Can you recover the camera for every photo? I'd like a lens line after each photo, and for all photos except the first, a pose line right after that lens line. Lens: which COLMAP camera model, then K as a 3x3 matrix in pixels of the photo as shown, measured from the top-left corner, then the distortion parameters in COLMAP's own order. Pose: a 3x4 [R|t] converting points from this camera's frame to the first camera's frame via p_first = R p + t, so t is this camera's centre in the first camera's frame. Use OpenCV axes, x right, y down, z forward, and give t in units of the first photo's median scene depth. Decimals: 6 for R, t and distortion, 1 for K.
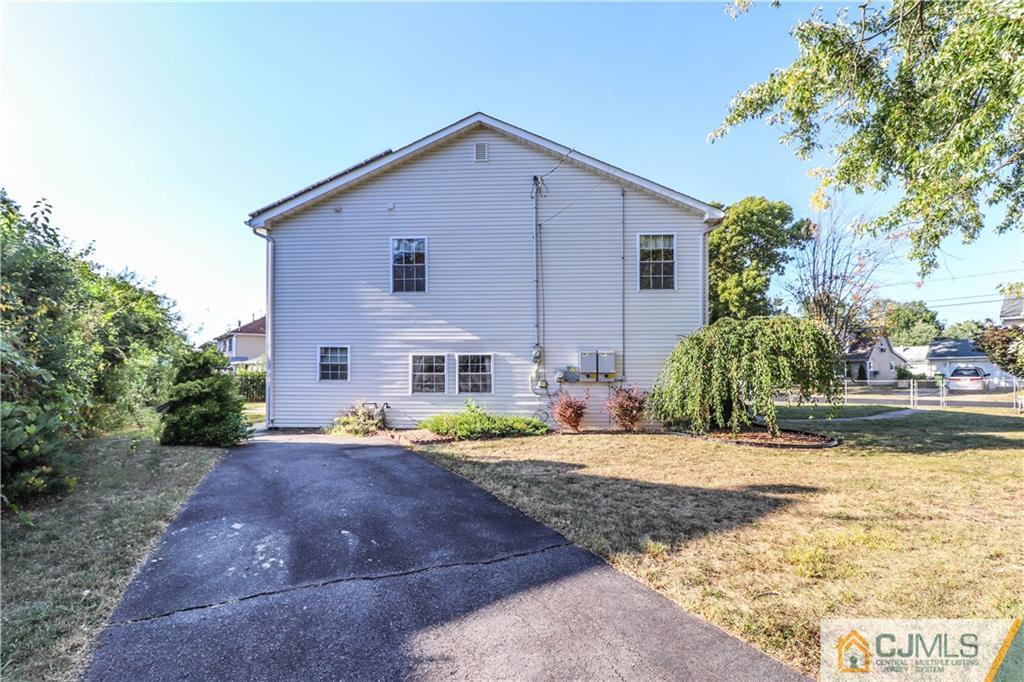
lens RADIAL K [[473.8, 0, 512.0], [0, 473.8, 341.0], [0, 0, 1]] dist [0.000162, -0.010561]
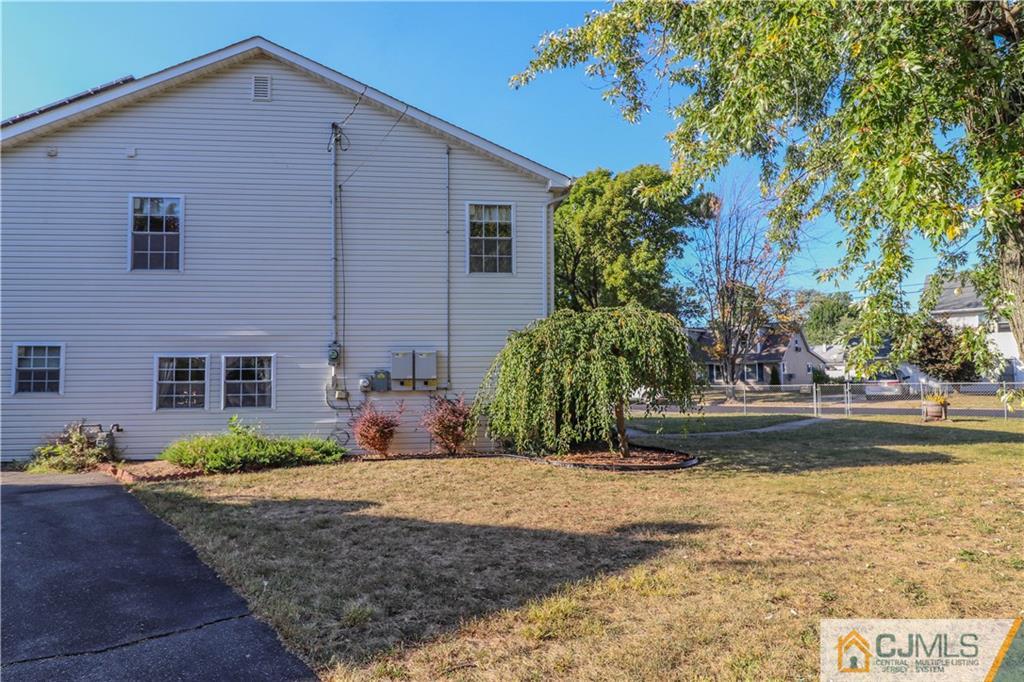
lens RADIAL K [[608.6, 0, 512.0], [0, 608.6, 307.6], [0, 0, 1]] dist [0.002955, -0.002625]
pose [[0.987398, 0.009490, 0.157975, 0.180199], [-0.001611, 0.998752, -0.049925, 0.000328], [-0.158251, 0.049041, 0.986180, -0.007818]]
